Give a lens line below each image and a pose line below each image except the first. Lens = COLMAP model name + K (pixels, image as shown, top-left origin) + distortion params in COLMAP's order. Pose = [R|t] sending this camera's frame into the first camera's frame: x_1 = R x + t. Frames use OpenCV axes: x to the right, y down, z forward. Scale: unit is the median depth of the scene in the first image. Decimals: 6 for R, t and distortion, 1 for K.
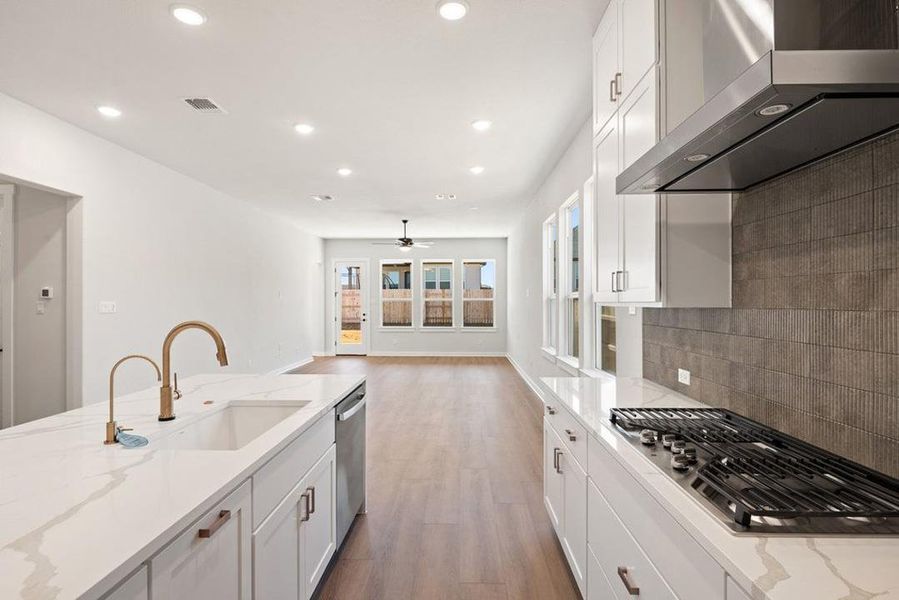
lens RADIAL K [[443.8, 0, 445.6], [0, 443.8, 302.4], [0, 0, 1]] dist [-0.000318, -0.000123]
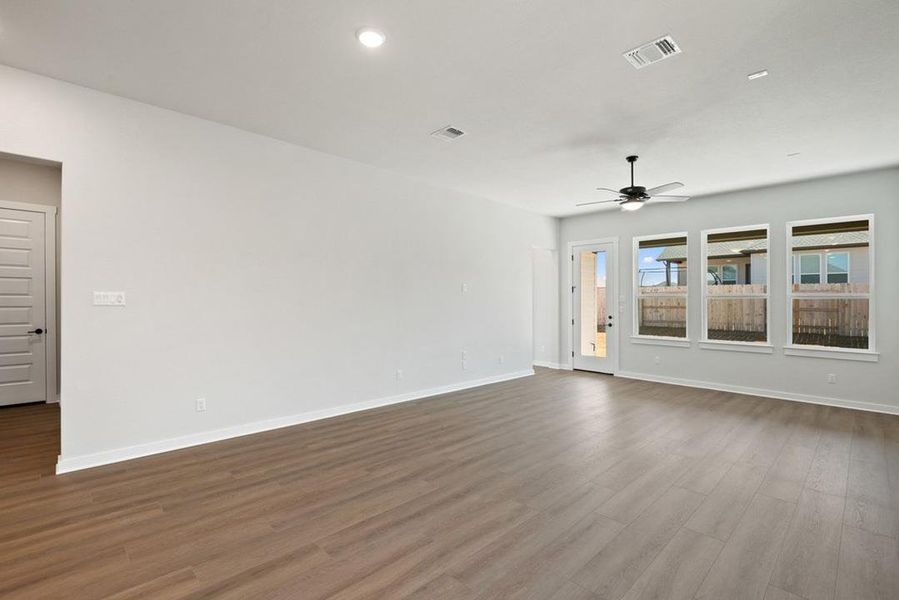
lens RADIAL K [[414.7, 0, 450.8], [0, 414.7, 301.3], [0, 0, 1]] dist [-0.002399, -0.000254]
pose [[0.731233, 0.006260, -0.682099, 0.107610], [-0.008726, 0.999962, -0.000177, 0.005743], [0.682072, 0.006082, 0.731260, 0.449677]]
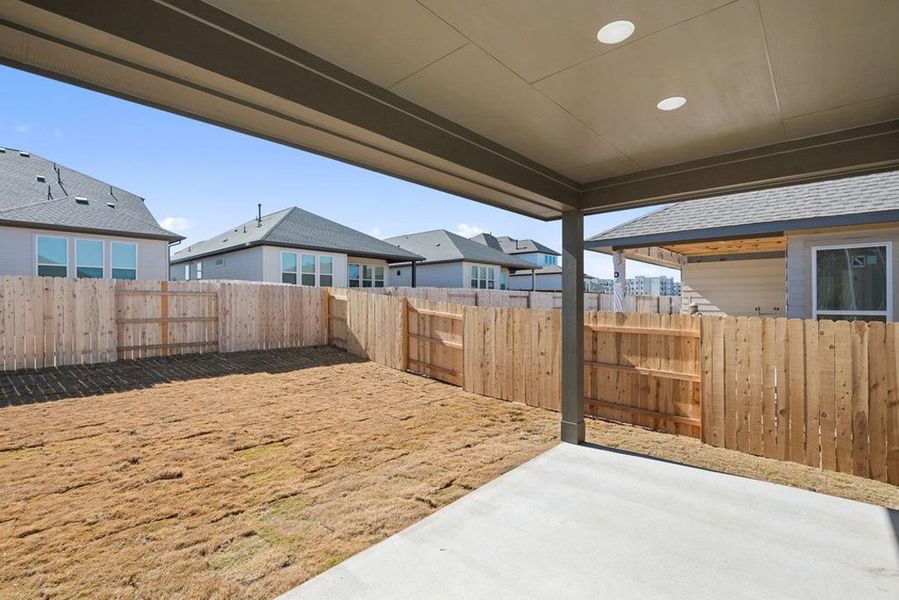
lens RADIAL K [[408.1, 0, 447.0], [0, 408.1, 298.7], [0, 0, 1]] dist [-0.002774, -0.001091]
pose [[0.642972, 0.007548, 0.765852, -0.364233], [-0.000695, 0.999957, -0.009272, -0.020891], [-0.765889, 0.005429, 0.642950, 1.390273]]
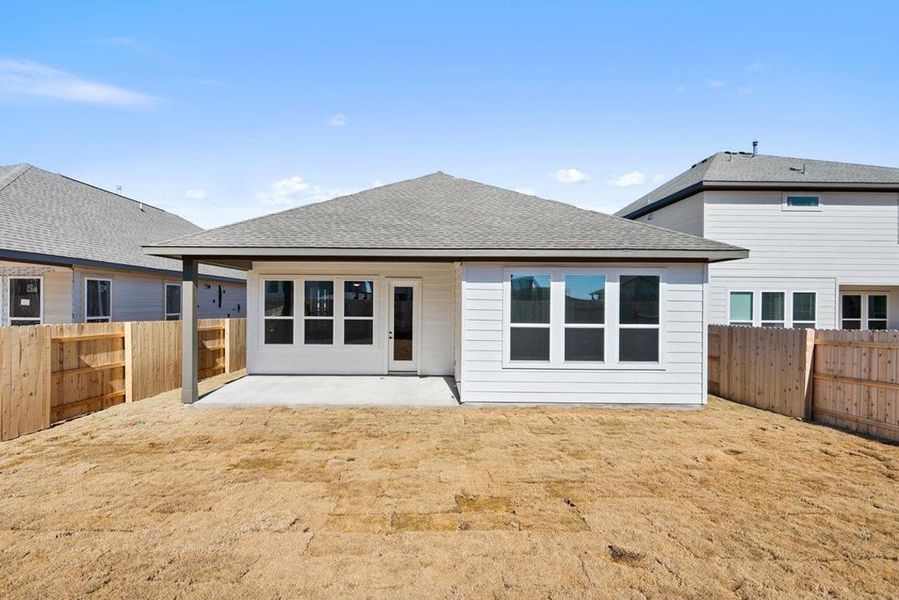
lens RADIAL K [[413.1, 0, 434.9], [0, 413.1, 304.6], [0, 0, 1]] dist [0.000949, -0.000124]
pose [[-0.997727, -0.004366, -0.067248, -0.294374], [-0.004332, 0.999990, -0.000652, -0.046174], [0.067250, -0.000360, -0.997736, 2.580303]]
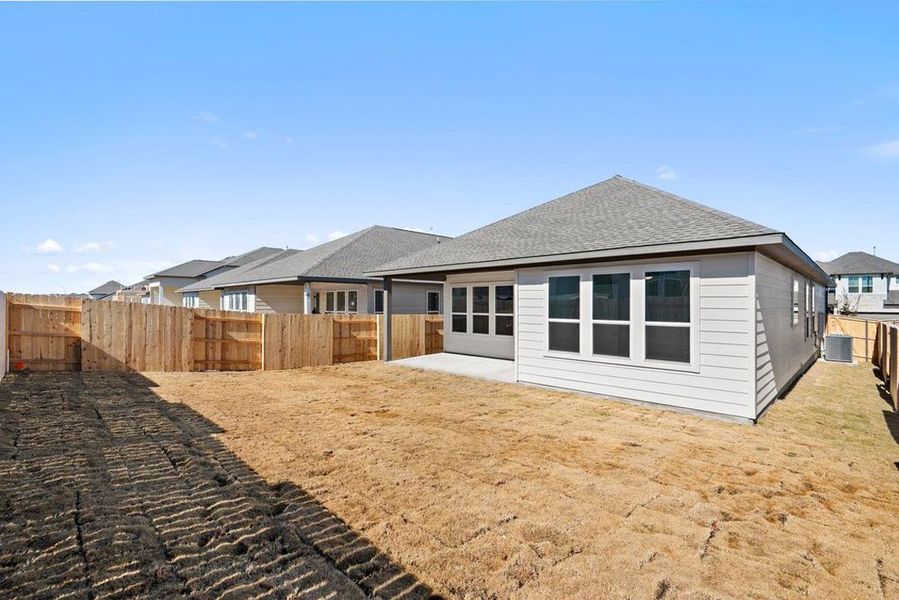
lens RADIAL K [[424.0, 0, 450.7], [0, 424.0, 302.8], [0, 0, 1]] dist [-0.002000, -0.000595]
pose [[-0.743704, 0.004044, 0.668497, -1.085273], [0.000911, 0.999987, -0.005036, -0.041460], [-0.668508, -0.003136, -0.743698, 2.671260]]
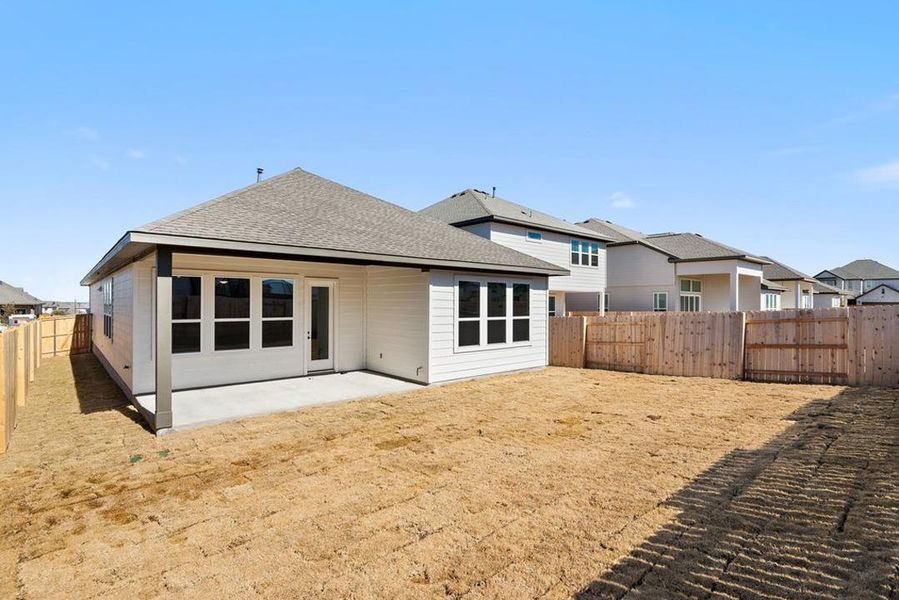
lens RADIAL K [[424.0, 0, 450.7], [0, 424.0, 302.8], [0, 0, 1]] dist [-0.002000, -0.000595]
pose [[-0.710278, 0.000121, -0.703921, 0.363632], [0.002393, 0.999995, -0.002243, -0.047145], [0.703917, -0.003278, -0.710275, 2.529168]]
